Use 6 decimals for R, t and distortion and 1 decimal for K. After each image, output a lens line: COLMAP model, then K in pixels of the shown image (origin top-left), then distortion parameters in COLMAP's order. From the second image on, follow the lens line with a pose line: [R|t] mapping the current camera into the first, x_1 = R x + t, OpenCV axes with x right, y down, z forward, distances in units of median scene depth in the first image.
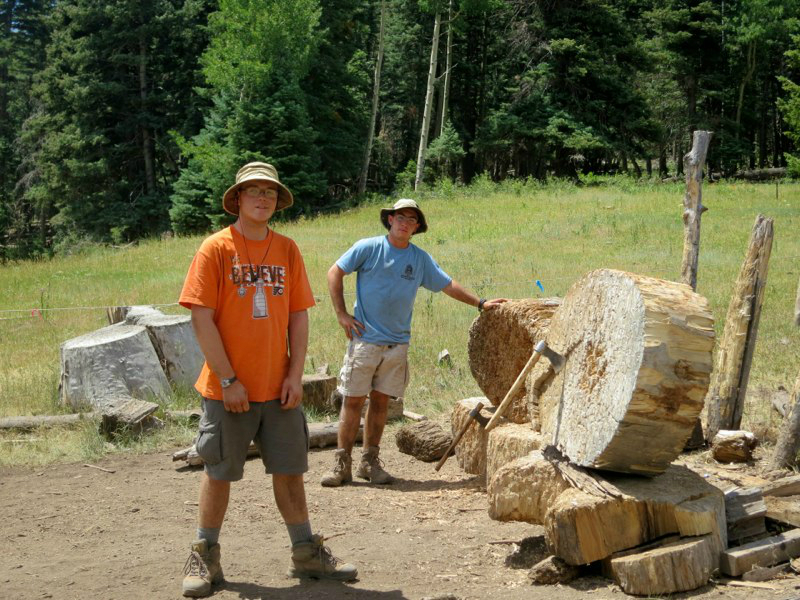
lens RADIAL K [[1306.0, 0, 395.2], [0, 1306.0, 296.5], [0, 0, 1]] dist [-0.154597, 0.000000]
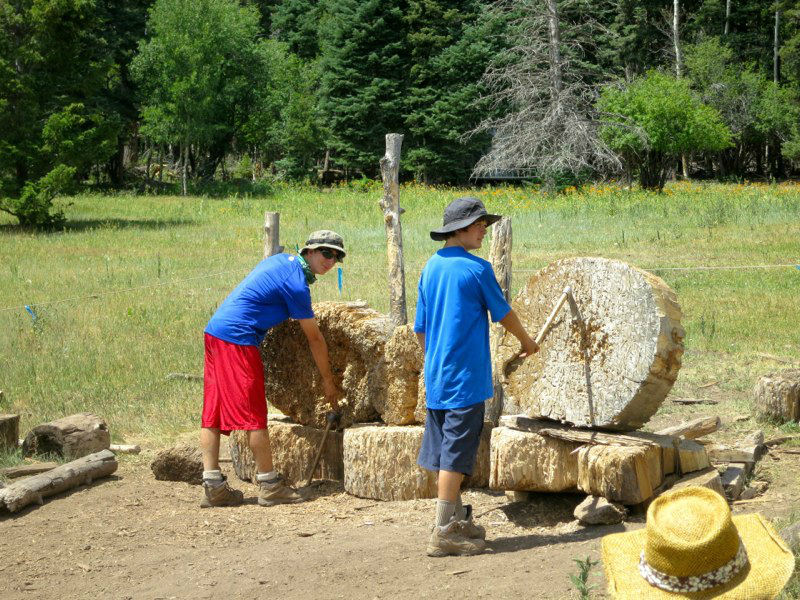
lens RADIAL K [[1806.8, 0, 405.7], [0, 1806.8, 297.8], [0, 0, 1]] dist [-0.139961, 0.000000]
pose [[0.777429, -0.042499, 0.627533, -0.557340], [0.061944, 0.998038, -0.009150, 0.011428], [-0.625913, 0.045985, 0.778536, -0.084397]]
